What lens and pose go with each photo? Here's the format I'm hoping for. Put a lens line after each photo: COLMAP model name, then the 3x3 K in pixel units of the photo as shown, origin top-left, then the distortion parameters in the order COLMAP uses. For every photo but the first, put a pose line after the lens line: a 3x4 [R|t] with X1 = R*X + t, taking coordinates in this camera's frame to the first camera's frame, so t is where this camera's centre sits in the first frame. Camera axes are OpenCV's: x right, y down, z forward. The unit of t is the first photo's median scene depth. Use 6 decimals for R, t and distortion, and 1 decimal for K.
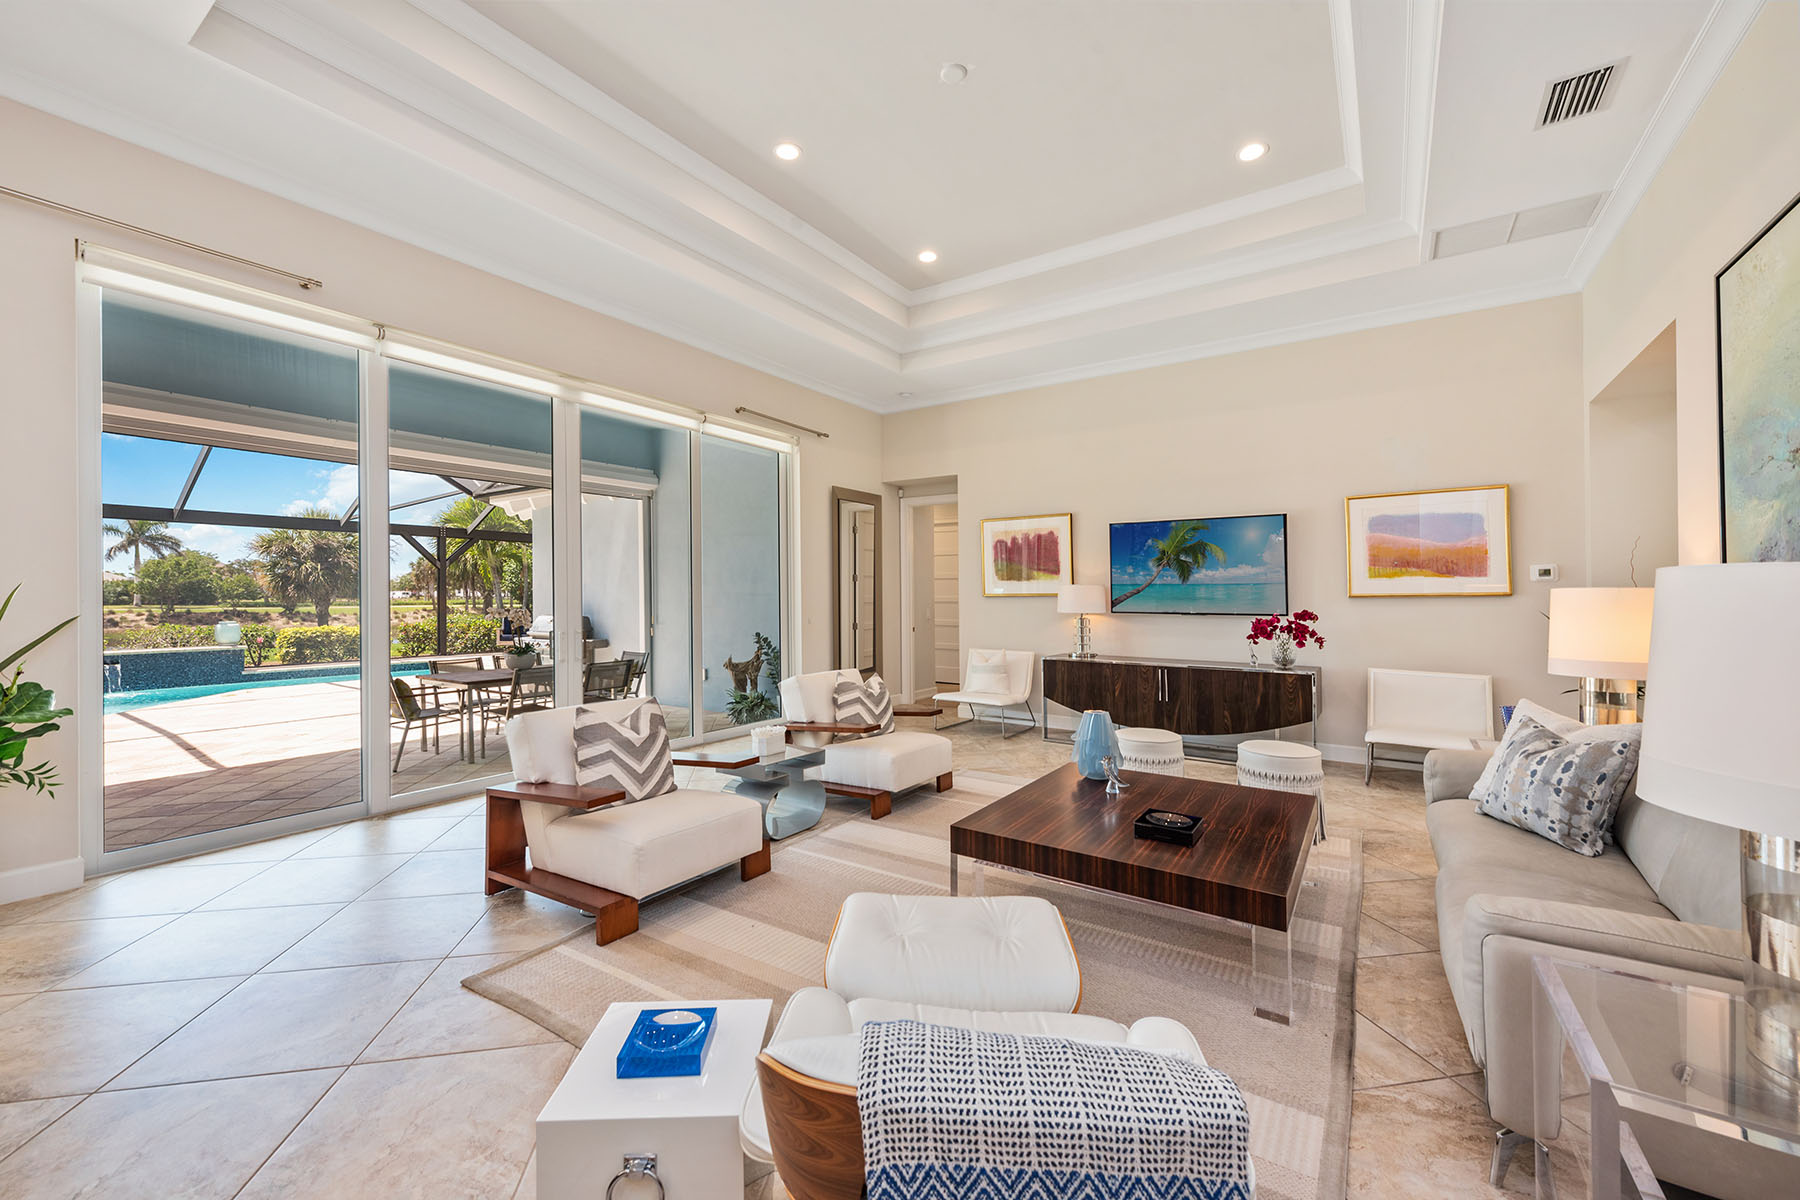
lens RADIAL K [[719.4, 0, 896.0], [0, 719.4, 588.2], [0, 0, 1]] dist [-0.006956, -0.000983]
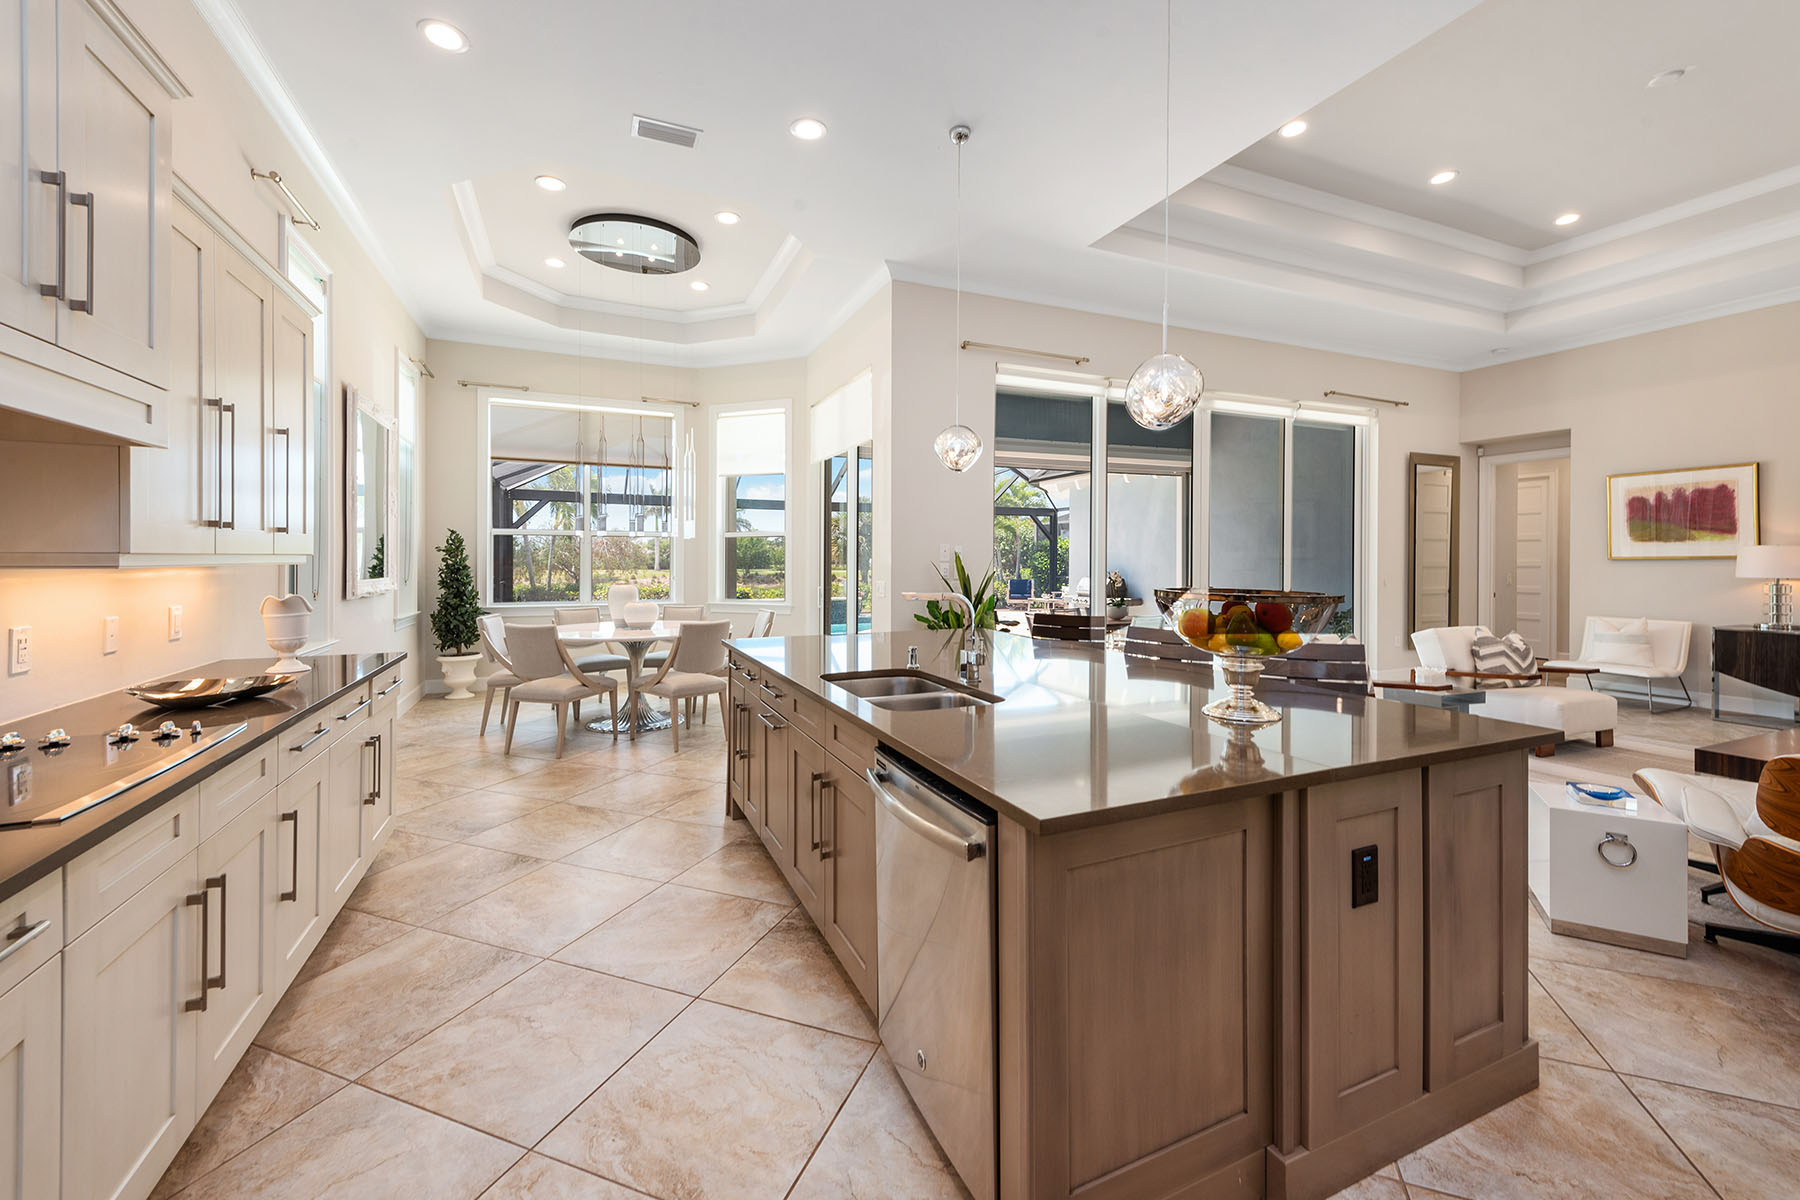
lens RADIAL K [[719.4, 0, 881.7], [0, 719.4, 565.8], [0, 0, 1]] dist [-0.006956, -0.000983]
pose [[0.832173, 0.000849, -0.554515, -0.153286], [0.007943, 0.999878, 0.013452, 0.000028], [0.554458, -0.015599, 0.832065, -0.279644]]
